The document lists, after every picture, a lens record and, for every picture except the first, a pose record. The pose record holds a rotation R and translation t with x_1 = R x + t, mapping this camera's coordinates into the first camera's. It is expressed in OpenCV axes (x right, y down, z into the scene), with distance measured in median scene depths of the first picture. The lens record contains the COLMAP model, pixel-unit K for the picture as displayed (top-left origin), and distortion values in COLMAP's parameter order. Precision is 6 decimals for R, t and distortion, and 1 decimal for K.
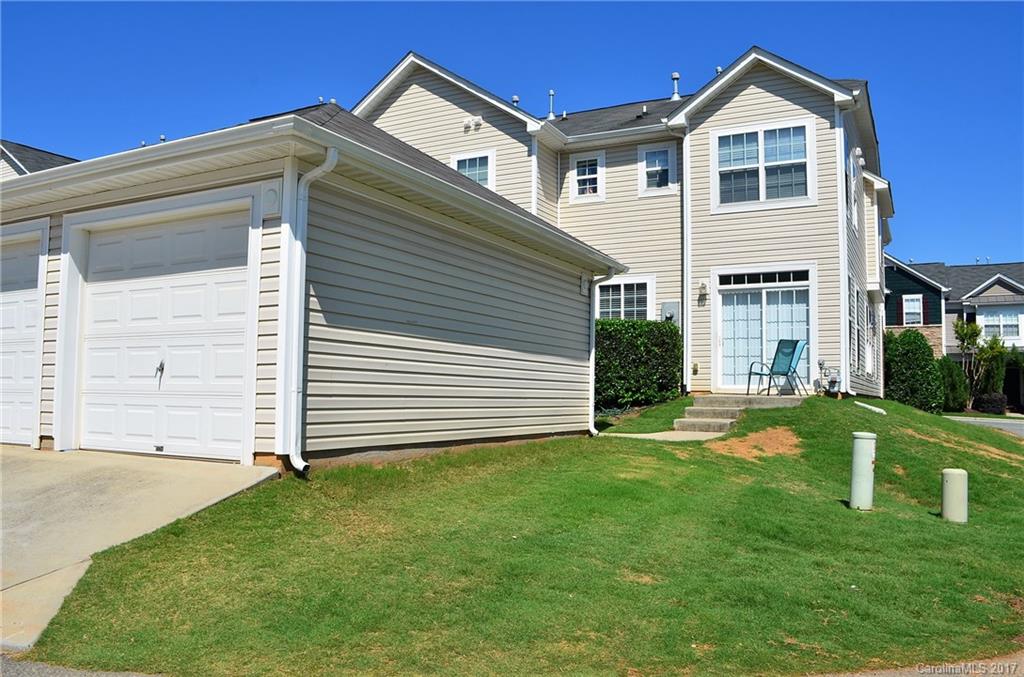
lens RADIAL K [[802.4, 0, 516.8], [0, 802.4, 339.5], [0, 0, 1]] dist [-0.085558, 0.014946]
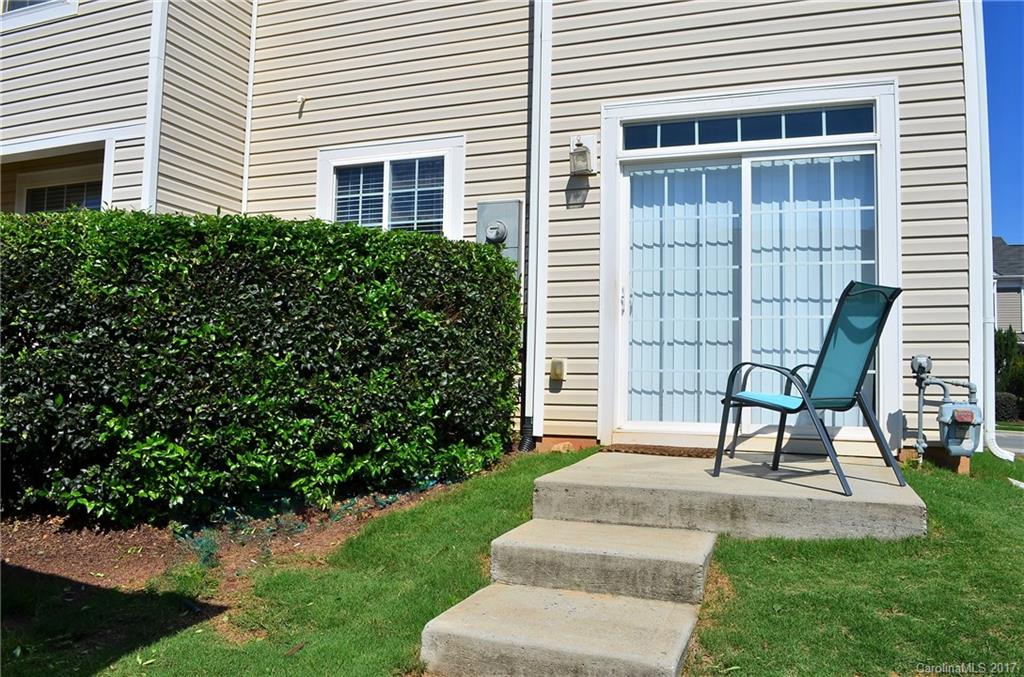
lens RADIAL K [[802.4, 0, 516.8], [0, 802.4, 339.5], [0, 0, 1]] dist [-0.085558, 0.014946]
pose [[0.991628, 0.012543, 0.128515, 0.160174], [-0.015007, 0.999721, 0.018230, 0.013890], [-0.128251, -0.020006, 0.991540, 0.646081]]
